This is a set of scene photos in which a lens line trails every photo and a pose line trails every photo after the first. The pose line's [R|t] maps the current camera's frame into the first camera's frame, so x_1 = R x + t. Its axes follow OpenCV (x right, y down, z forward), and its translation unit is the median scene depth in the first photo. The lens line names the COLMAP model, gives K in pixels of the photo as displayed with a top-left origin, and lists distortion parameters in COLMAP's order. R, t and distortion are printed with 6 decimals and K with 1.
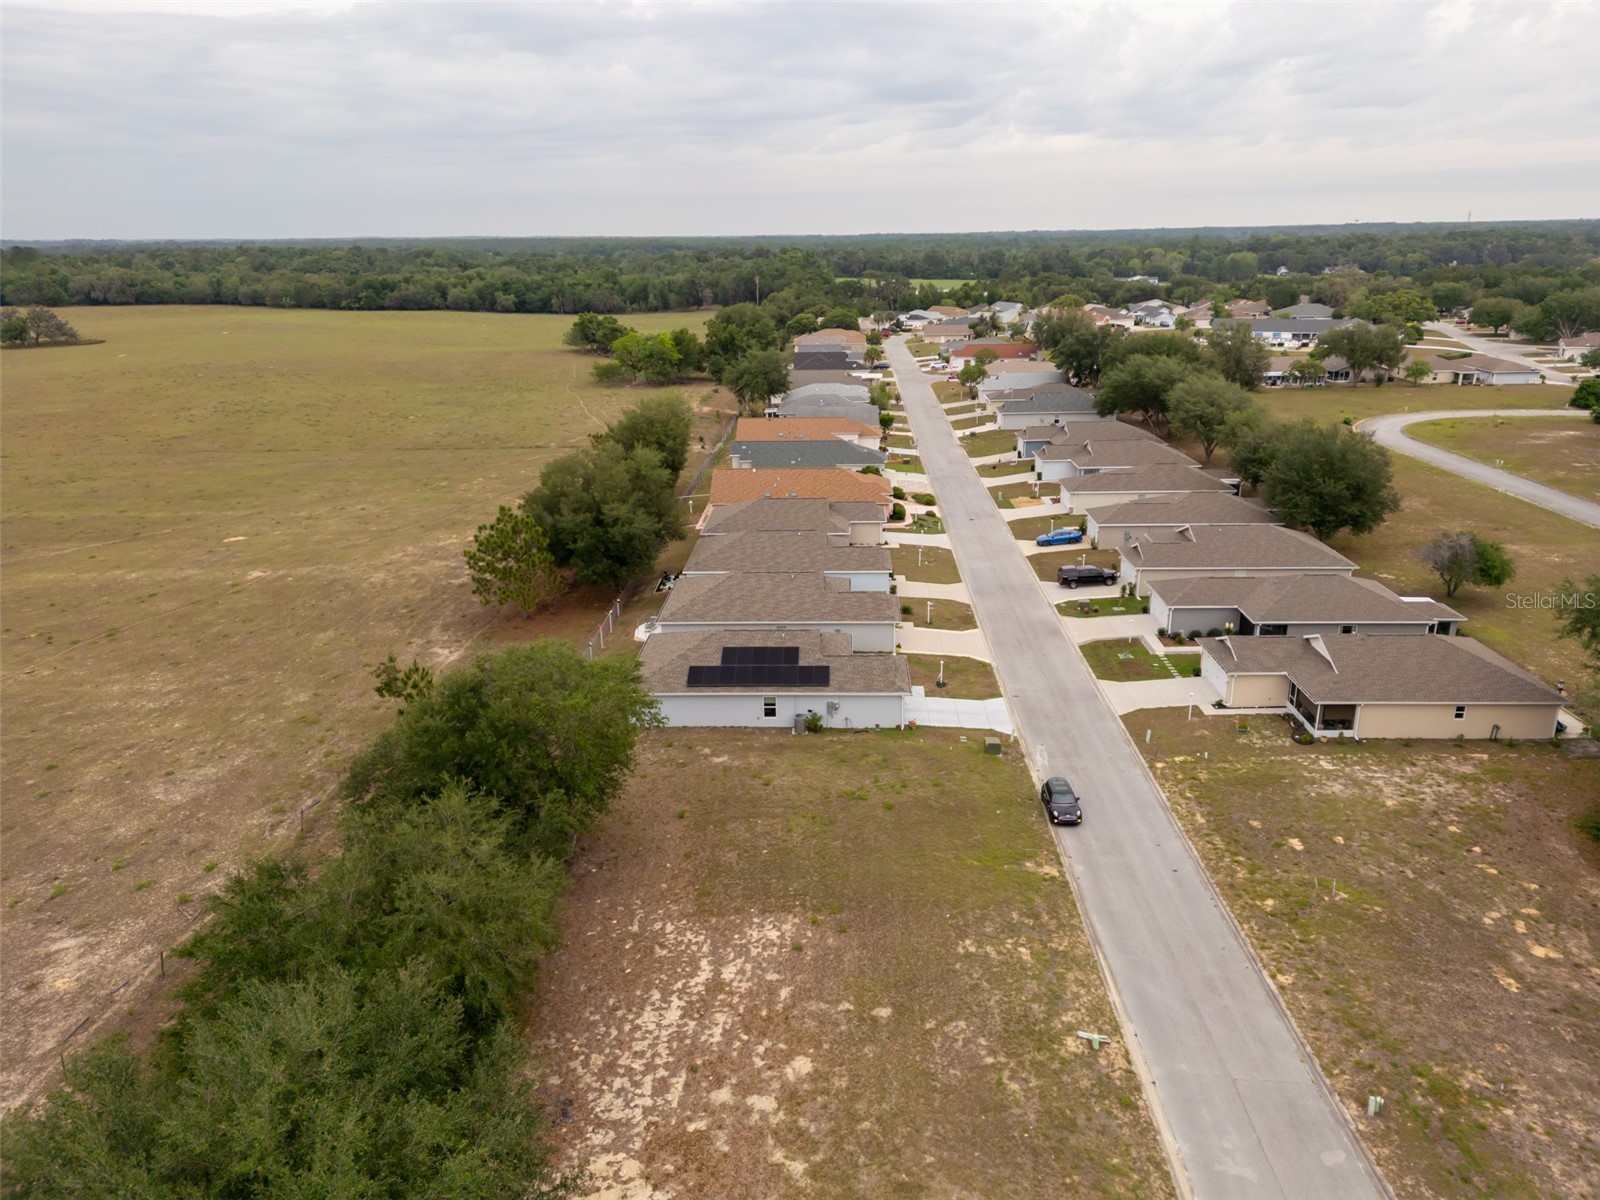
lens RADIAL K [[1112.0, 0, 804.5], [0, 1112.0, 594.0], [0, 0, 1]] dist [0.074766, -0.067582]
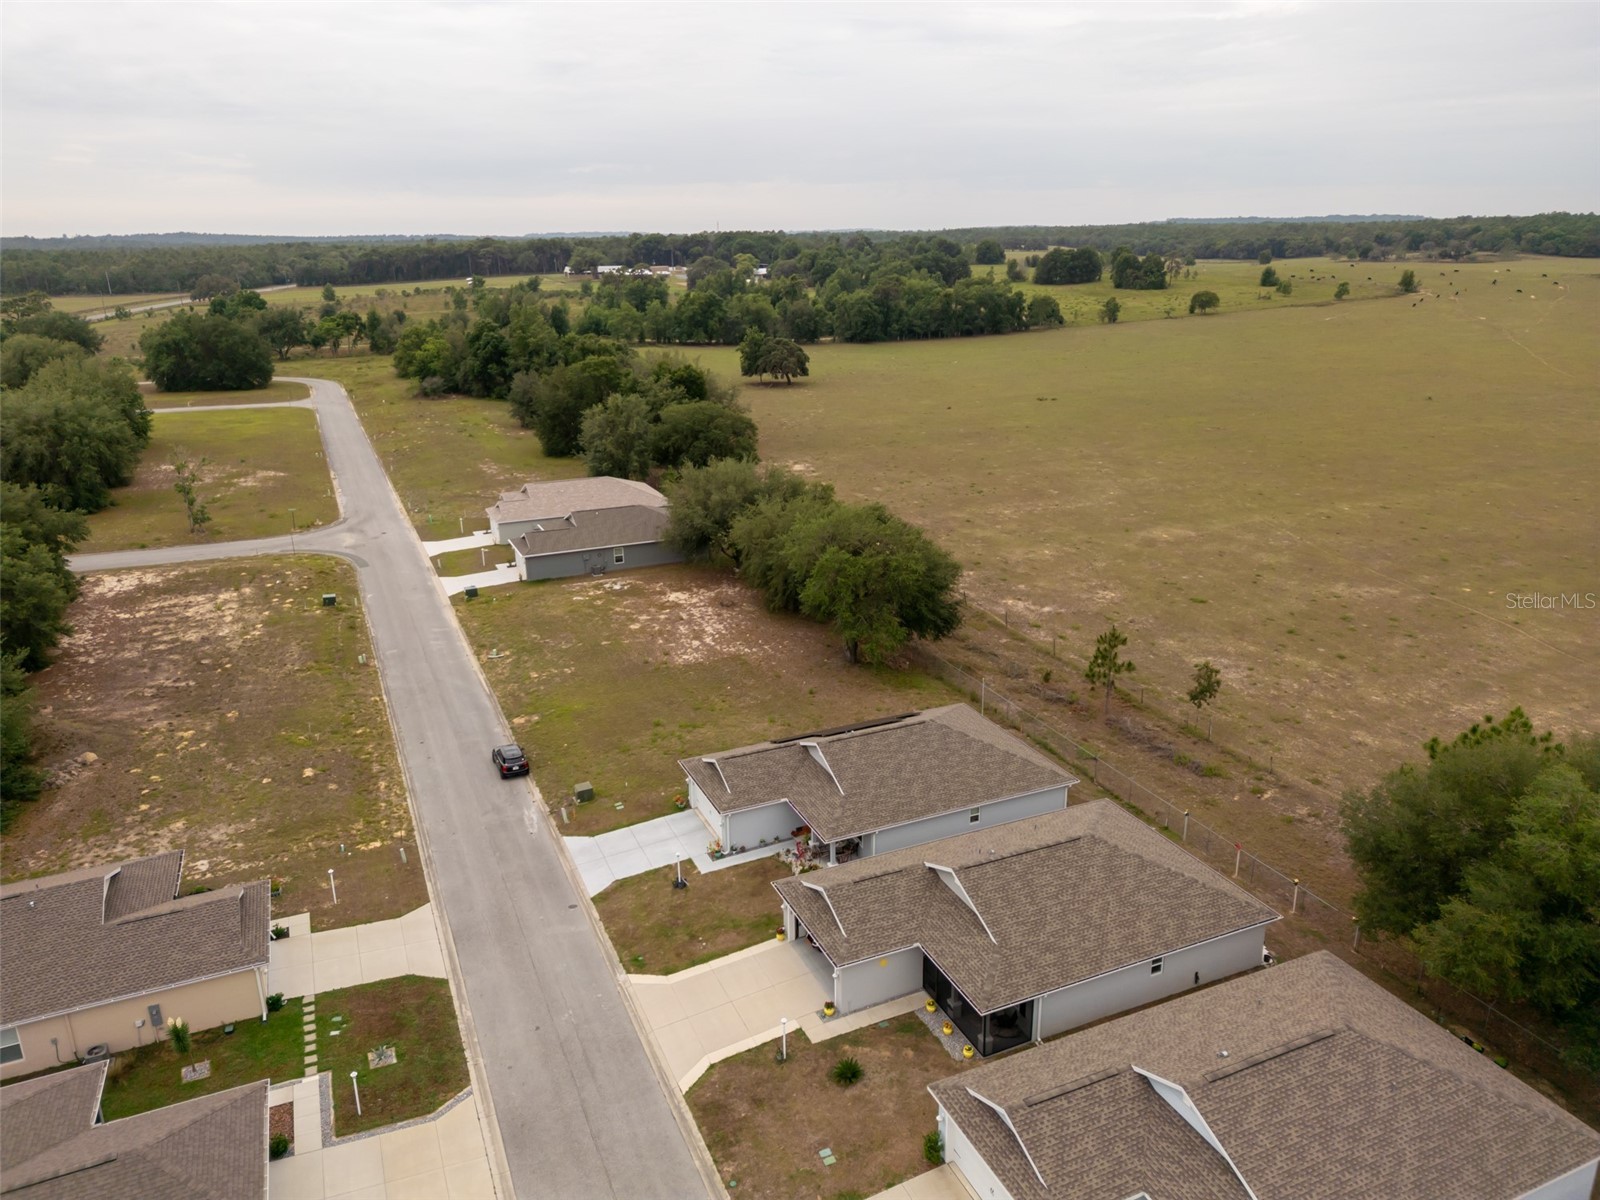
lens RADIAL K [[1112.0, 0, 809.7], [0, 1112.0, 603.6], [0, 0, 1]] dist [0.074766, -0.067582]
pose [[-0.895422, 0.163825, -0.413981, 0.357555], [-0.111184, 0.818096, 0.564232, -0.536649], [0.431111, 0.551254, -0.714326, 1.649083]]
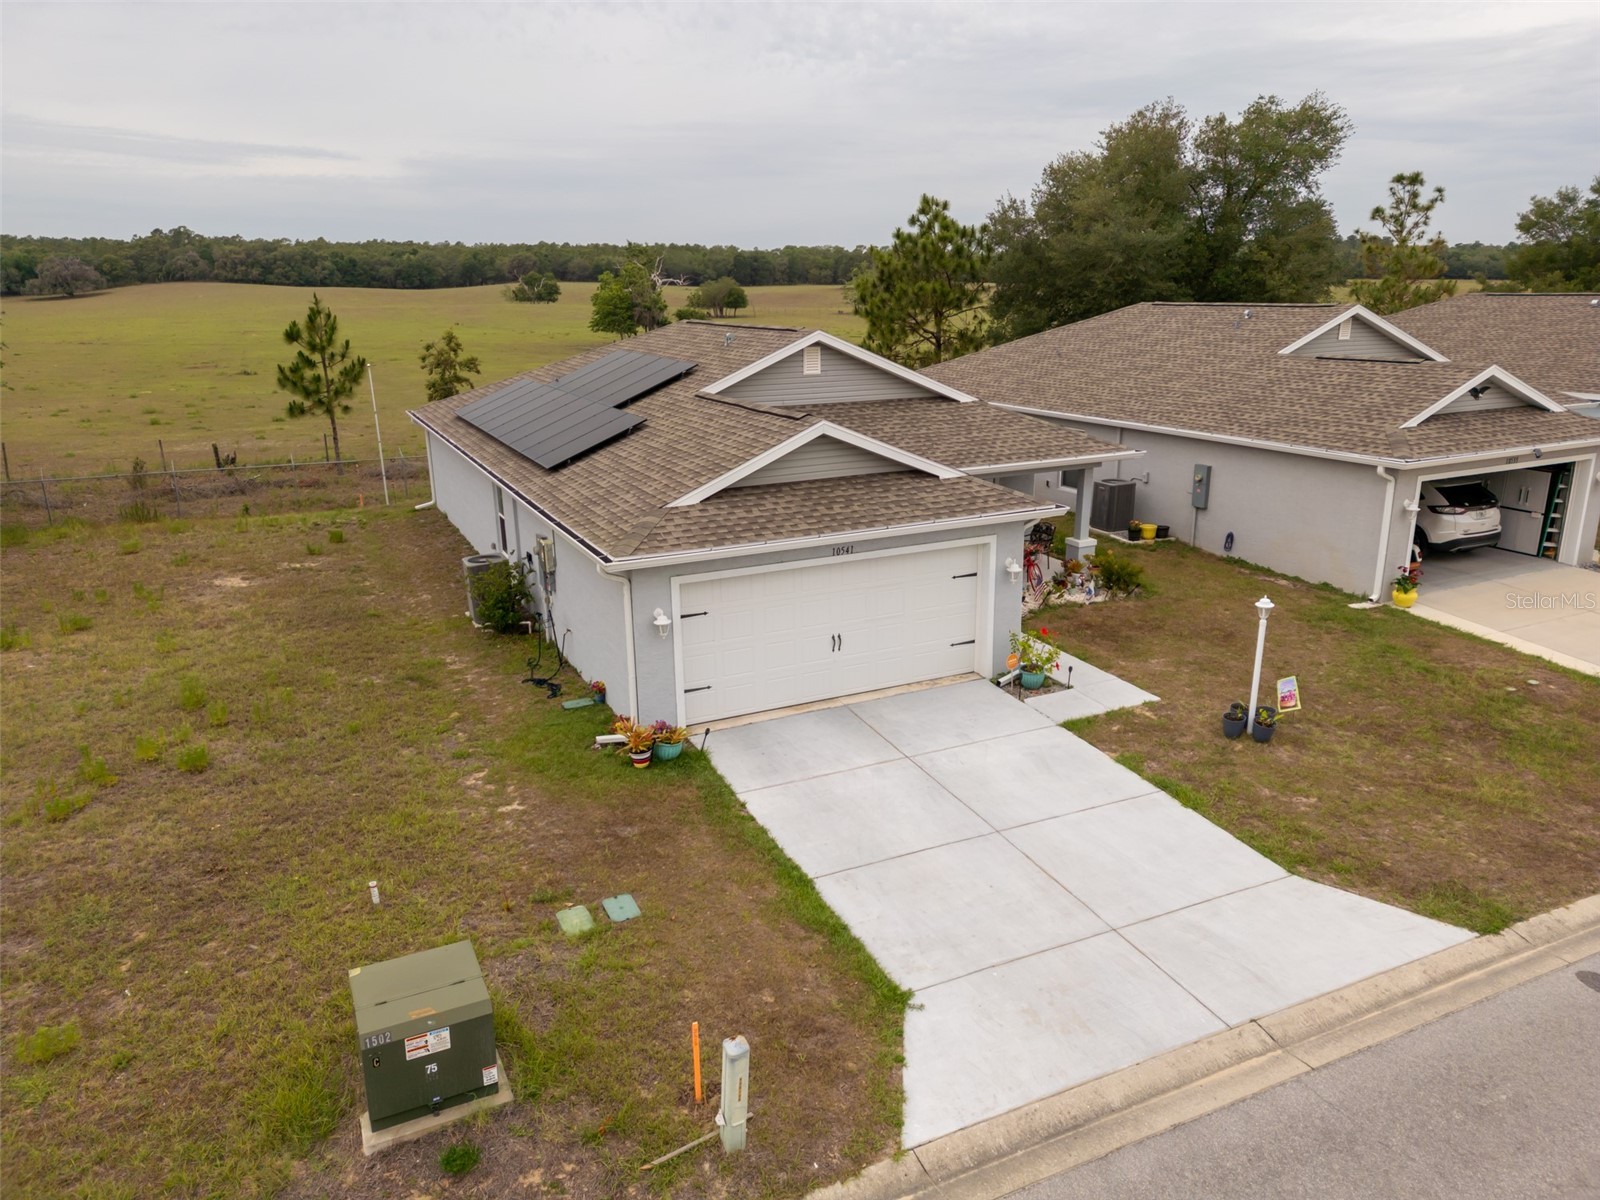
lens RADIAL K [[1112.0, 0, 805.5], [0, 1112.0, 600.4], [0, 0, 1]] dist [0.074766, -0.067582]
pose [[0.465072, 0.251935, -0.848668, 0.279254], [-0.264036, 0.954494, 0.138658, 0.062805], [0.844981, 0.159593, 0.510429, 0.957781]]
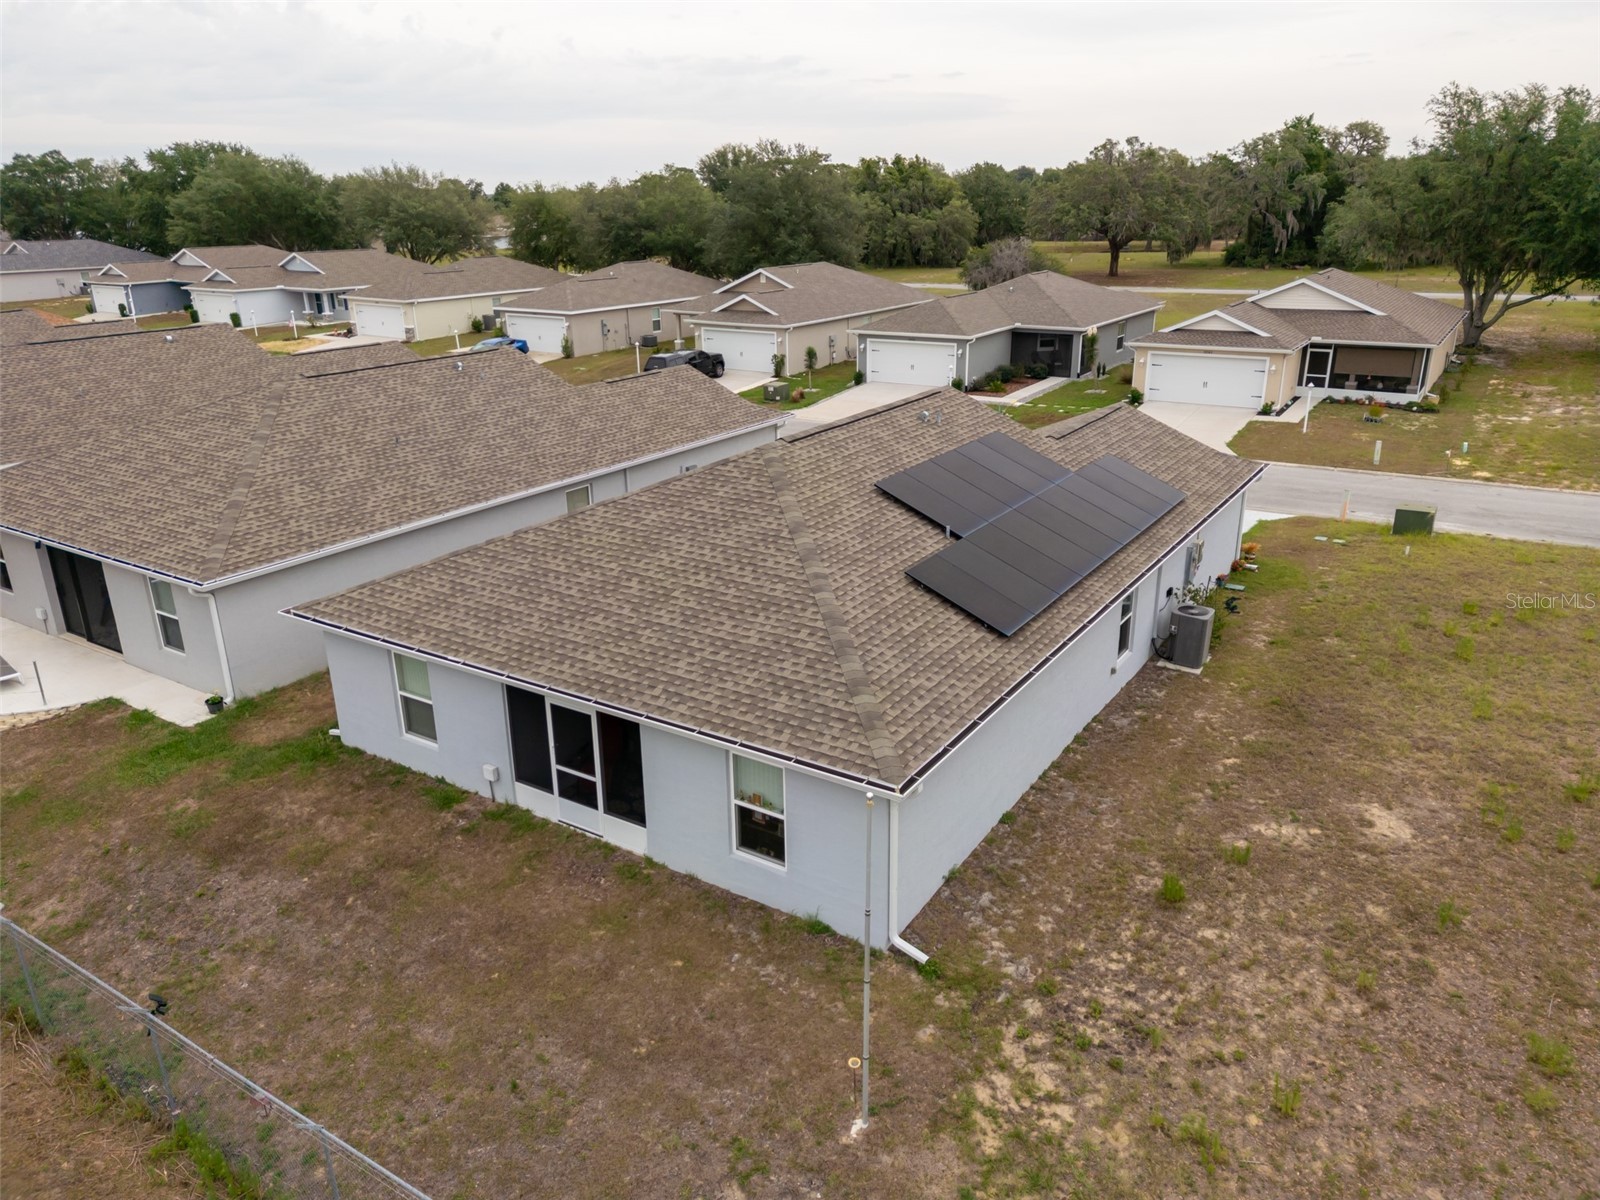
lens RADIAL K [[1112.0, 0, 803.0], [0, 1112.0, 600.1], [0, 0, 1]] dist [0.074766, -0.067582]
pose [[0.514133, -0.285086, 0.808946, -0.318053], [0.267611, 0.949382, 0.164496, 0.028846], [-0.814894, 0.131910, 0.564401, 0.942791]]
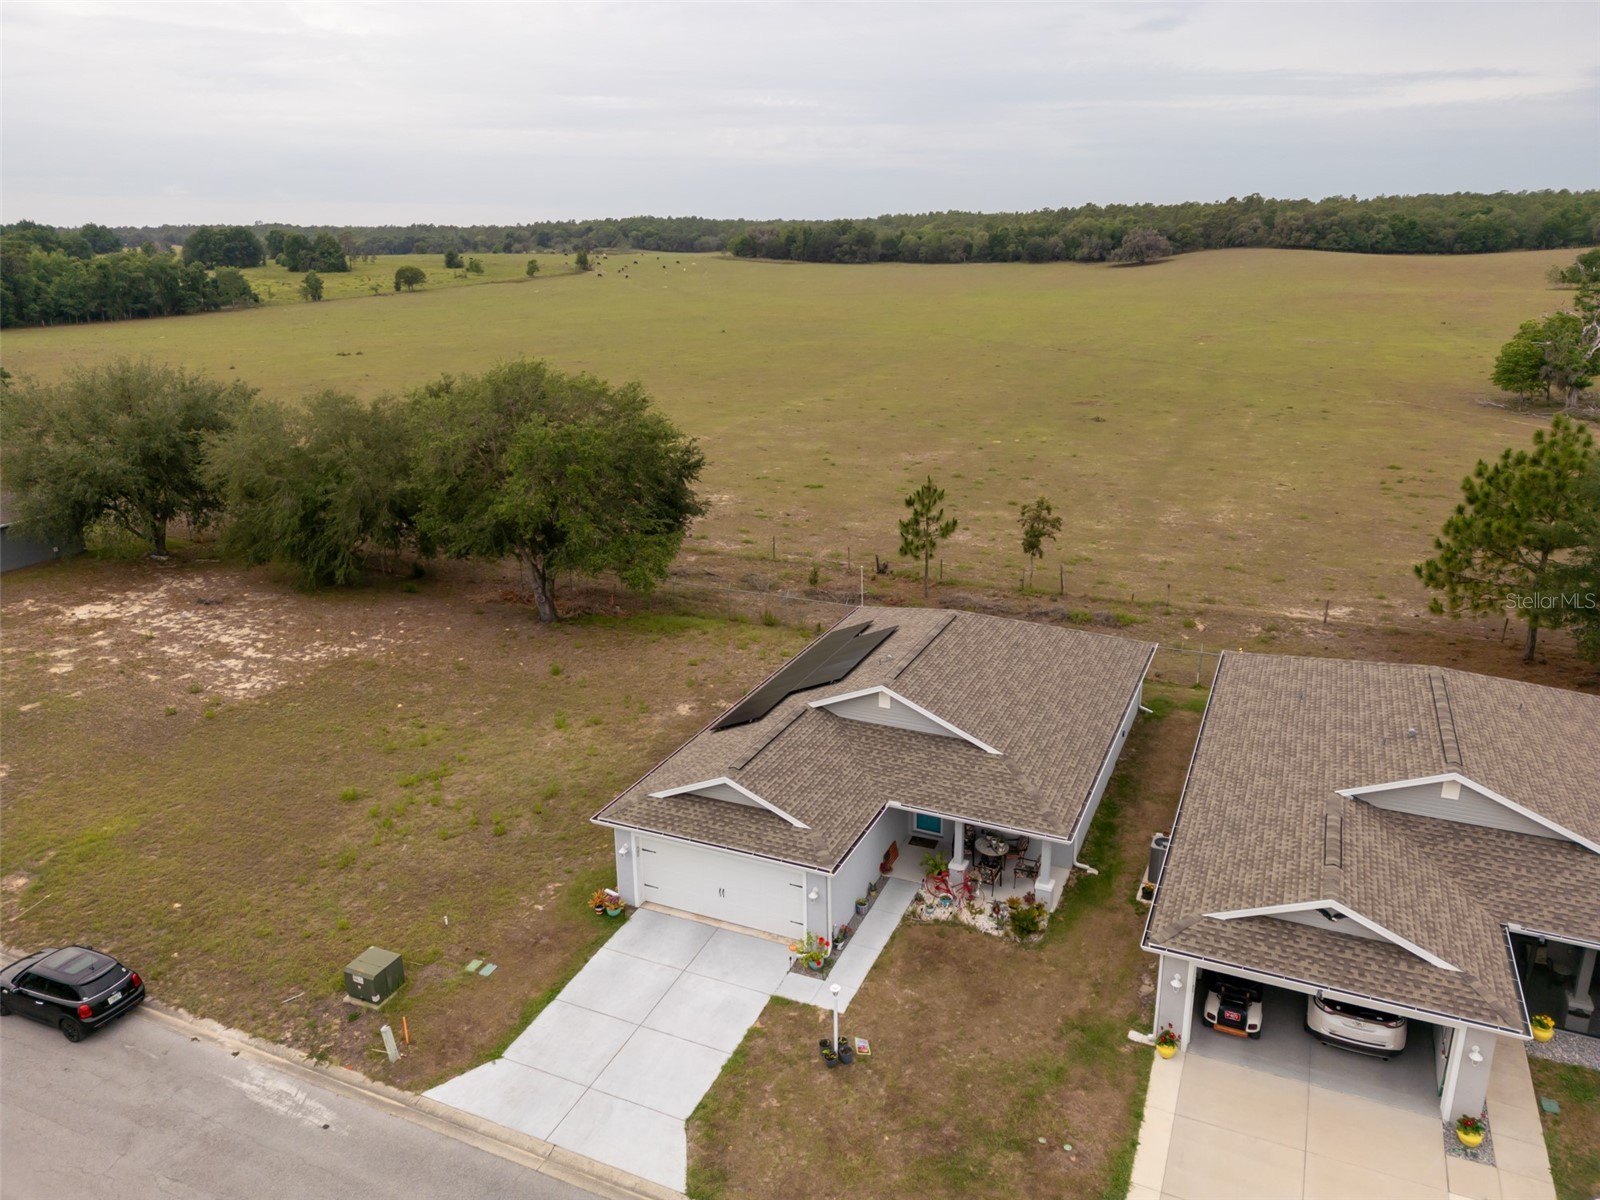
lens RADIAL K [[1112.0, 0, 804.9], [0, 1112.0, 599.4], [0, 0, 1]] dist [0.074766, -0.067582]
pose [[-0.379279, 0.306392, -0.873082, 0.408008], [-0.261944, 0.869429, 0.418902, -0.174897], [0.887430, 0.387579, -0.249499, 1.168911]]
